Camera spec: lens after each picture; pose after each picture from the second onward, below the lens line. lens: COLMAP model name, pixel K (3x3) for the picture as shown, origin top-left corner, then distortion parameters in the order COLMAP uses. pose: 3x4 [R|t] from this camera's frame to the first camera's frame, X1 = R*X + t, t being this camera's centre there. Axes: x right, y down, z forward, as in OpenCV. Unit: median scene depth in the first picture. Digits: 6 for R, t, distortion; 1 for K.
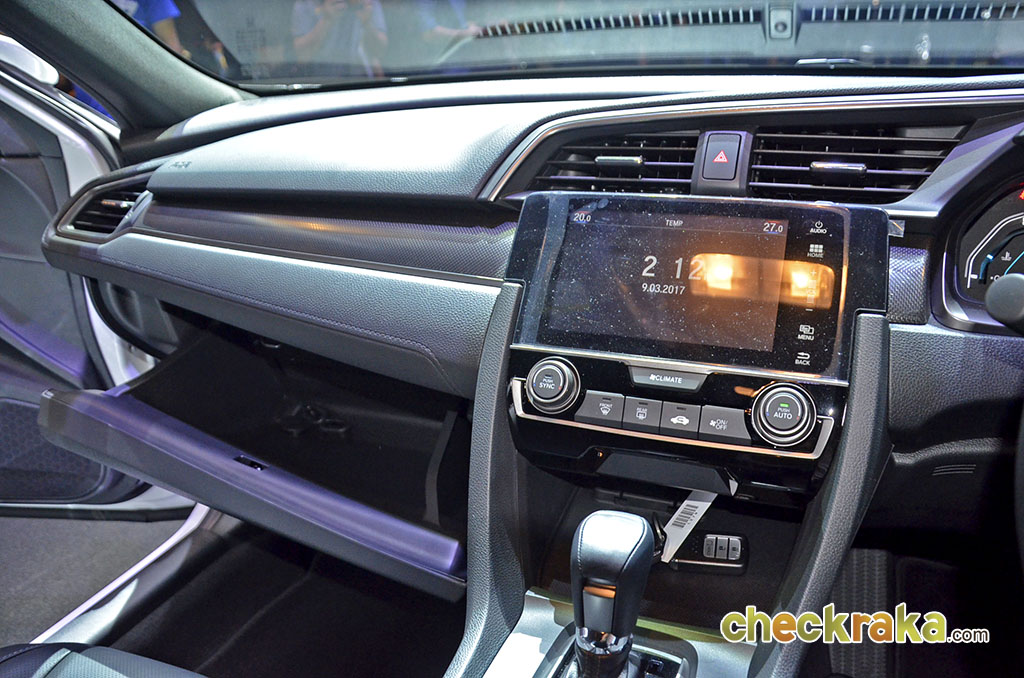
lens RADIAL K [[826.7, 0, 511.5], [0, 826.7, 356.0], [0, 0, 1]] dist [-0.129286, 0.001717]
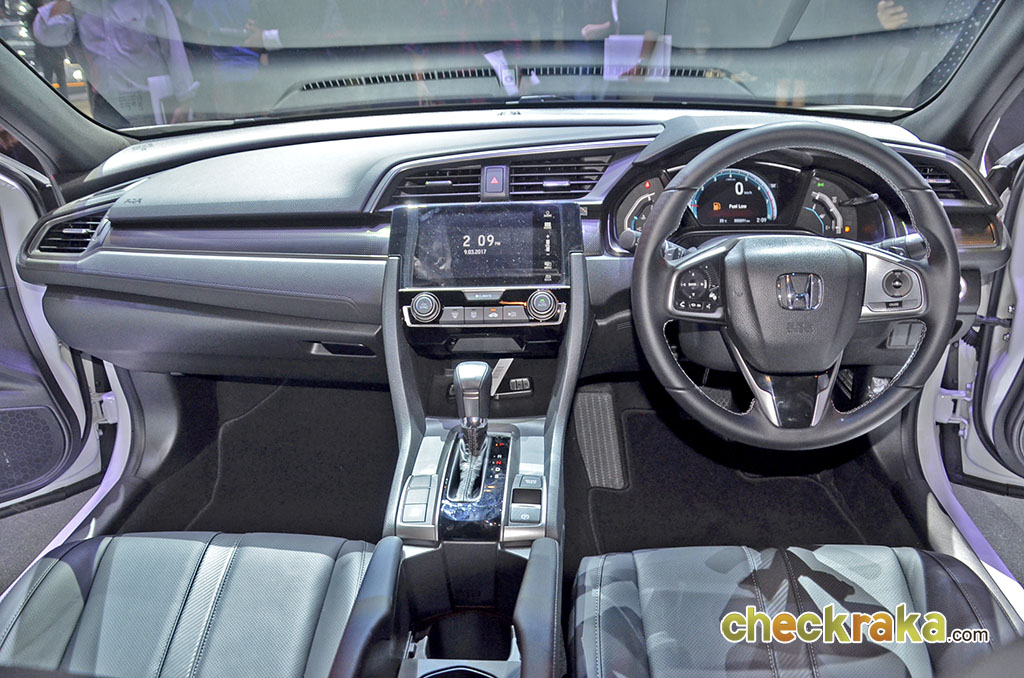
lens RADIAL K [[826.7, 0, 511.5], [0, 826.7, 356.0], [0, 0, 1]] dist [-0.129286, 0.001717]
pose [[0.940330, -0.138156, 0.310953, -0.372682], [0.123368, 0.990108, 0.066835, 0.043289], [-0.317111, -0.024485, 0.948072, -0.884332]]
